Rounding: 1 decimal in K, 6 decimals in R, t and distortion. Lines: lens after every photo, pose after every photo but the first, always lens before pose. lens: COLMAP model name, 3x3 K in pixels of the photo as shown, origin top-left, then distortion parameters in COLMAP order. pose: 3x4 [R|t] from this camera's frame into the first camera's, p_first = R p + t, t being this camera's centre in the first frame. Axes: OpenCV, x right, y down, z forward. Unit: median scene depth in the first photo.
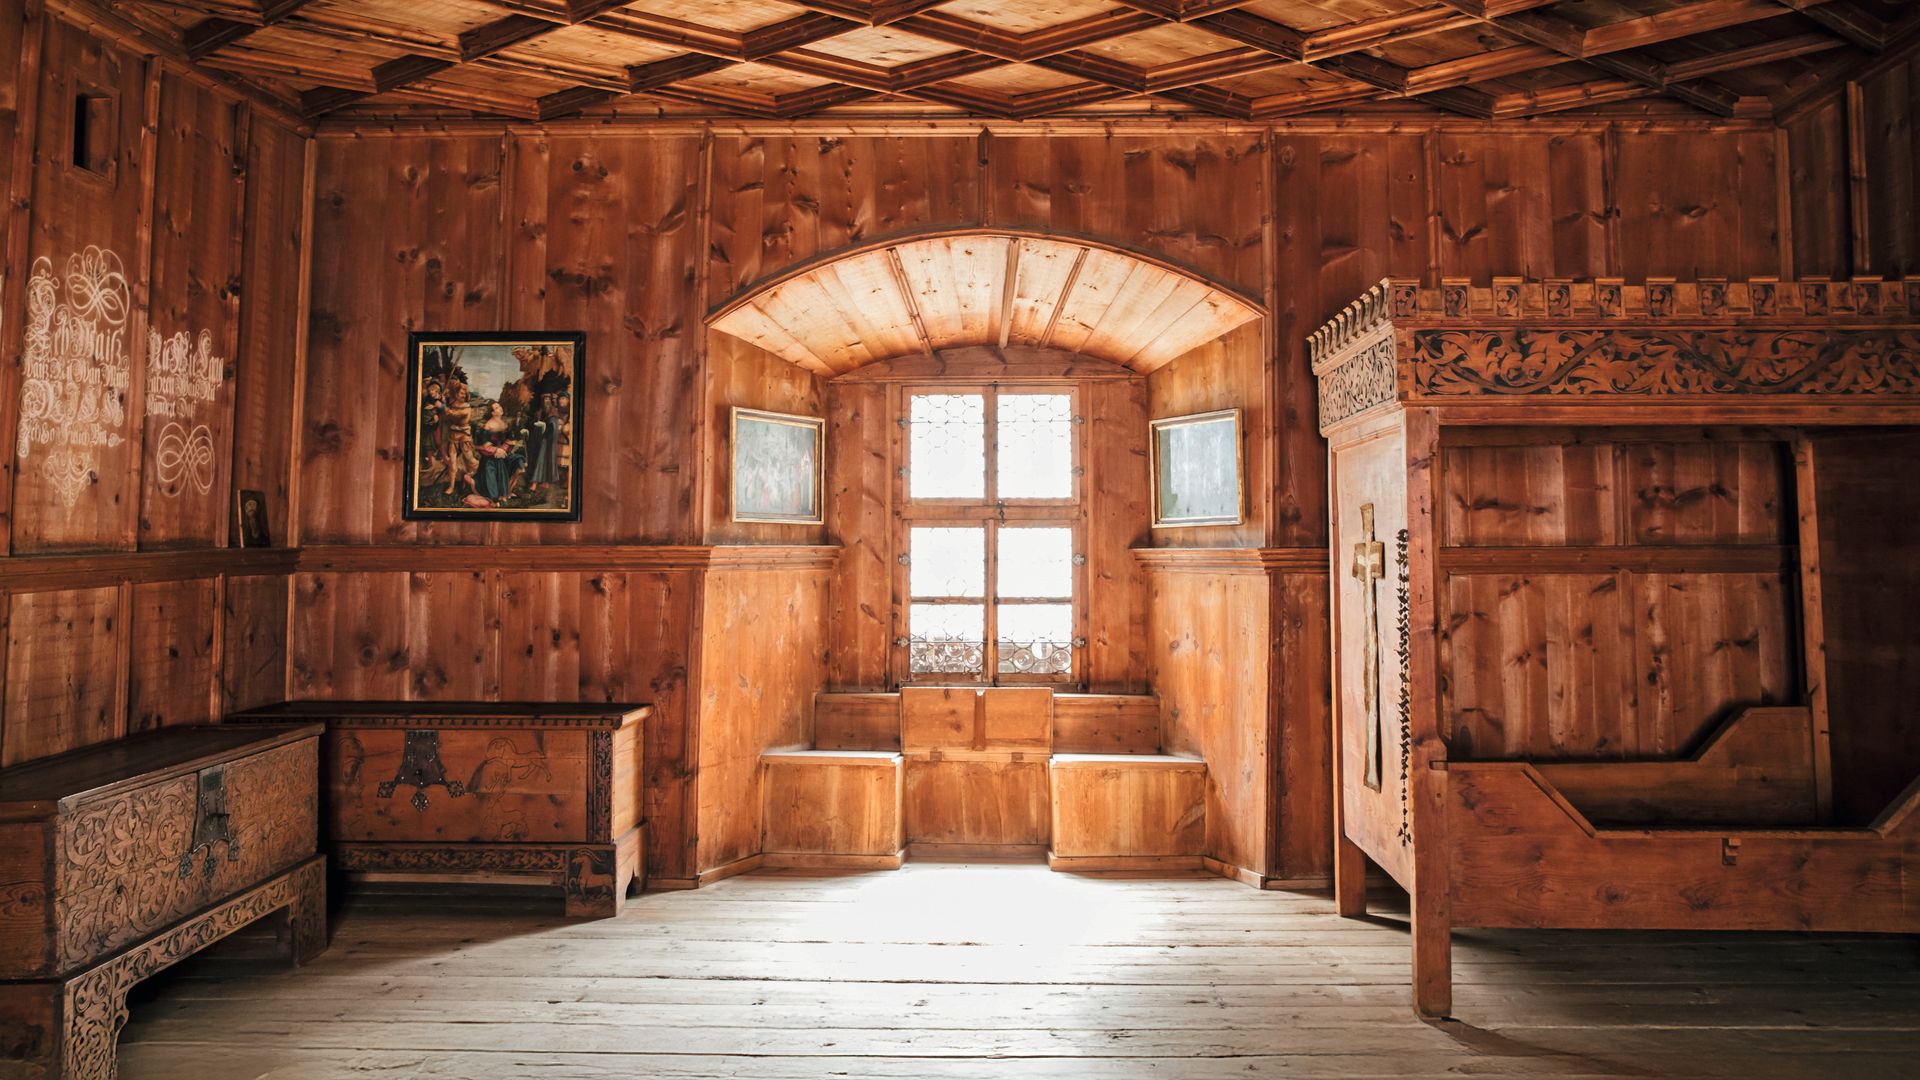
lens RADIAL K [[1618.6, 0, 960.0], [0, 1618.6, 540.0], [0, 0, 1]] dist [-0.003019, -0.002939]
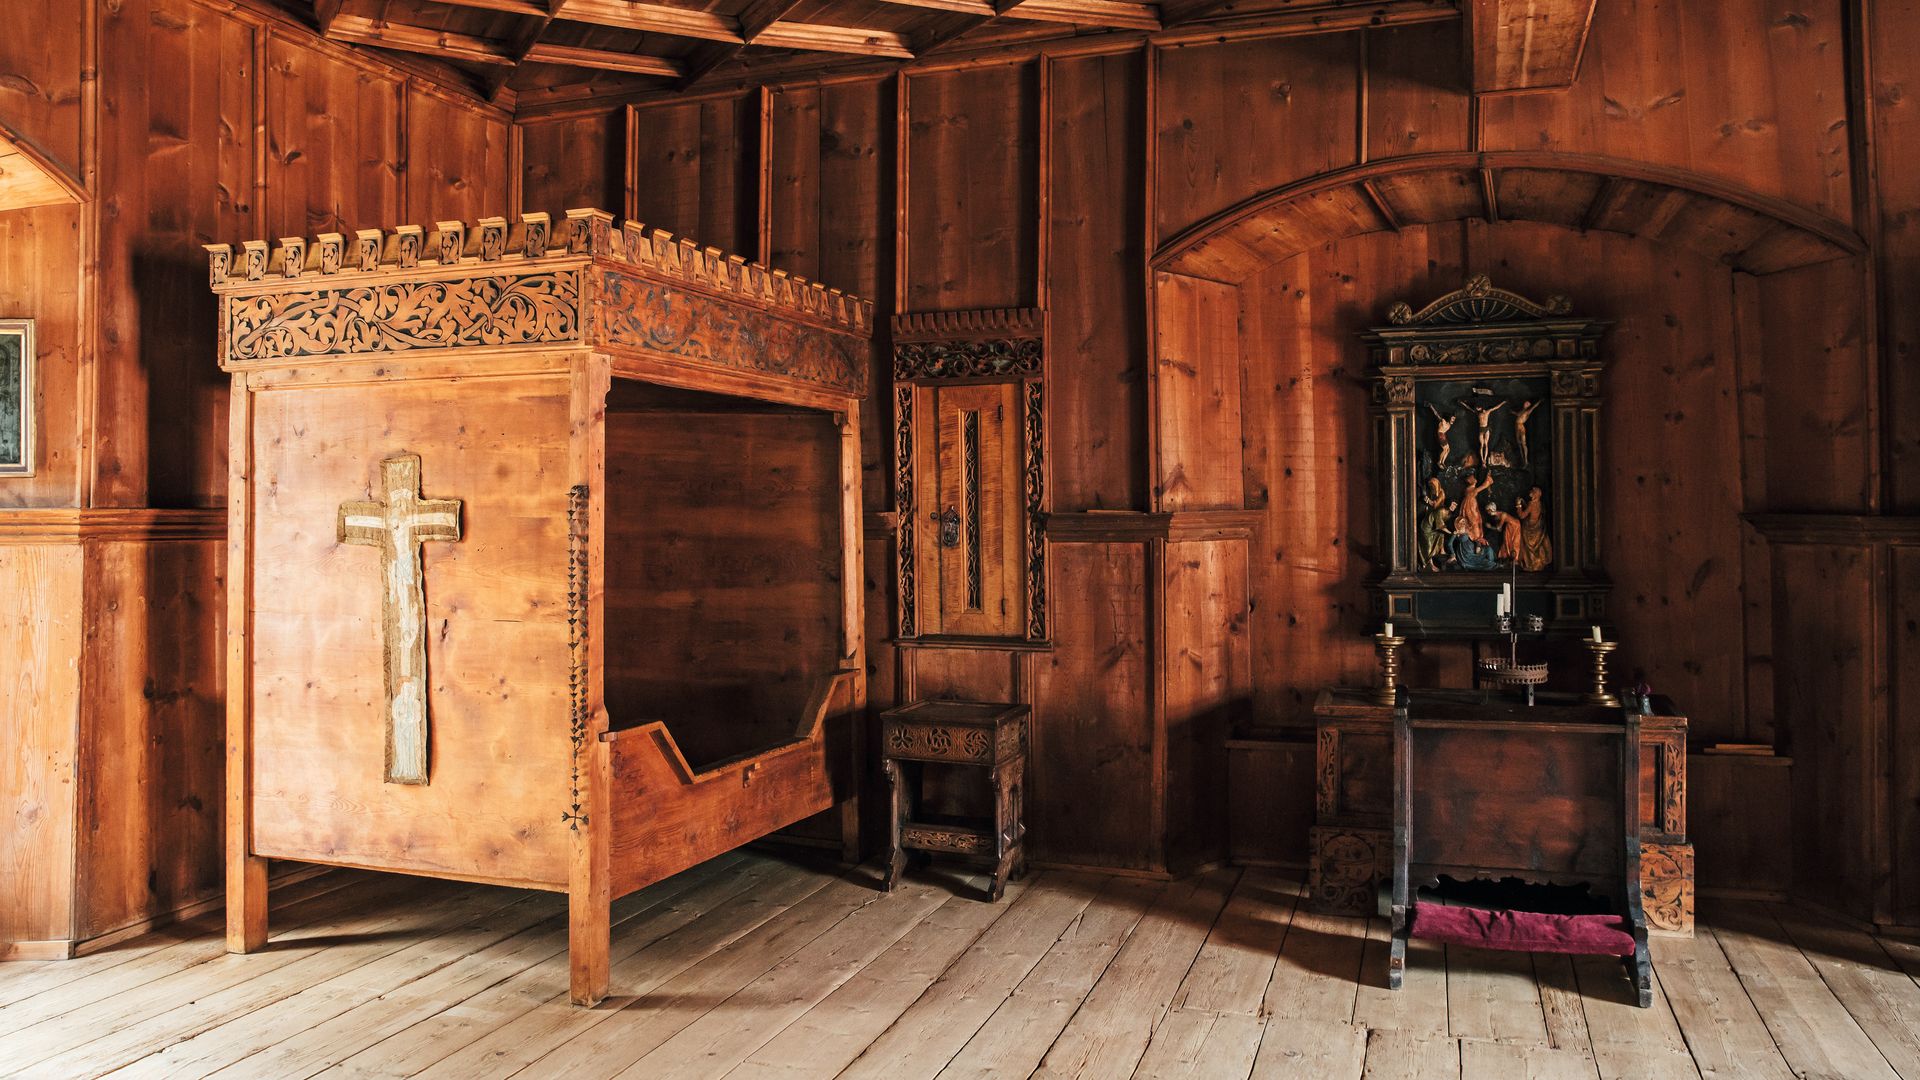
lens RADIAL K [[1488.2, 0, 960.0], [0, 1488.2, 540.0], [0, 0, 1]] dist [-0.069695, 0.046904]
pose [[0.292837, -0.017003, 0.956011, -0.364623], [-0.000920, 0.999836, 0.018064, 0.007122], [-0.956162, -0.006169, 0.292773, 0.430270]]
